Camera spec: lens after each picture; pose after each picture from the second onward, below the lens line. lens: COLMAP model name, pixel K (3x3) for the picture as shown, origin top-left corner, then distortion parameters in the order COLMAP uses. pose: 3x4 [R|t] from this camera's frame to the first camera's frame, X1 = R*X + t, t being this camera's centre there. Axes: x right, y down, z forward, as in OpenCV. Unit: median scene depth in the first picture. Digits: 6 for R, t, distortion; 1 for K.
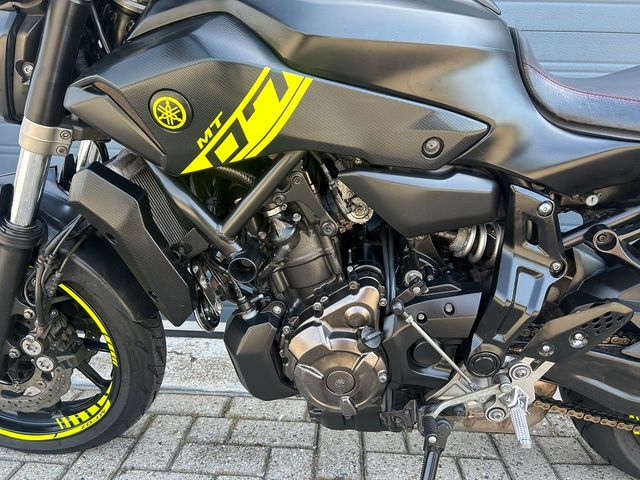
lens RADIAL K [[484.5, 0, 319.0], [0, 484.5, 242.9], [0, 0, 1]] dist [0.046602, -0.059172]
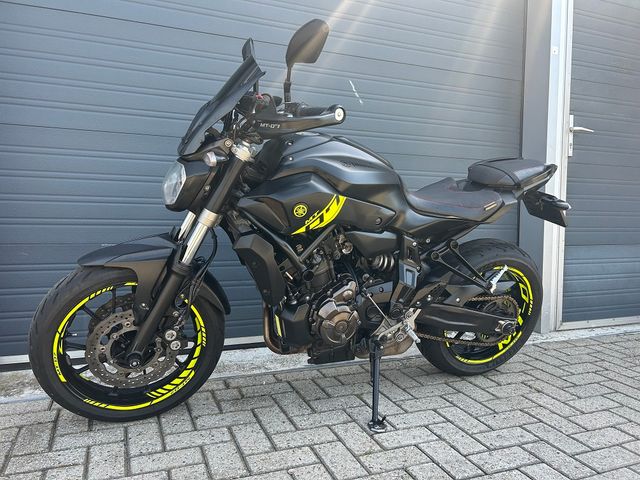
lens RADIAL K [[484.5, 0, 321.8], [0, 484.5, 247.1], [0, 0, 1]] dist [0.046602, -0.059172]
pose [[0.908695, -0.040736, 0.415469, -0.938065], [0.085861, 0.992188, -0.090509, 0.120413], [-0.408536, 0.117917, 0.905093, -0.986495]]
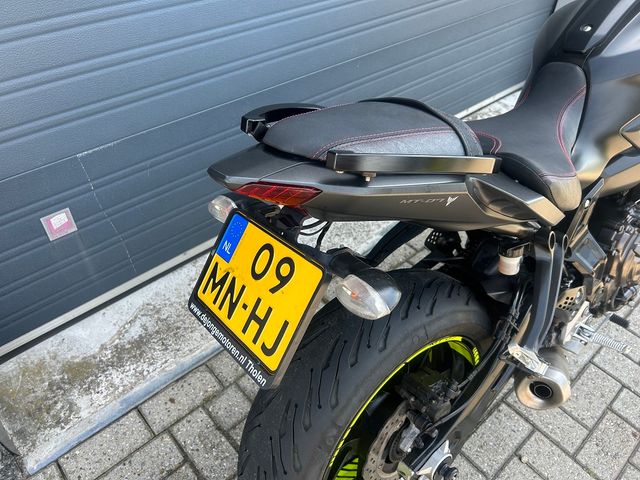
lens RADIAL K [[484.5, 0, 319.3], [0, 484.5, 240.7], [0, 0, 1]] dist [0.046602, -0.059172]
pose [[0.710495, -0.486572, 0.508374, -1.304493], [0.117727, 0.794434, 0.595831, -0.898680], [-0.693785, -0.363485, 0.621724, 0.529588]]
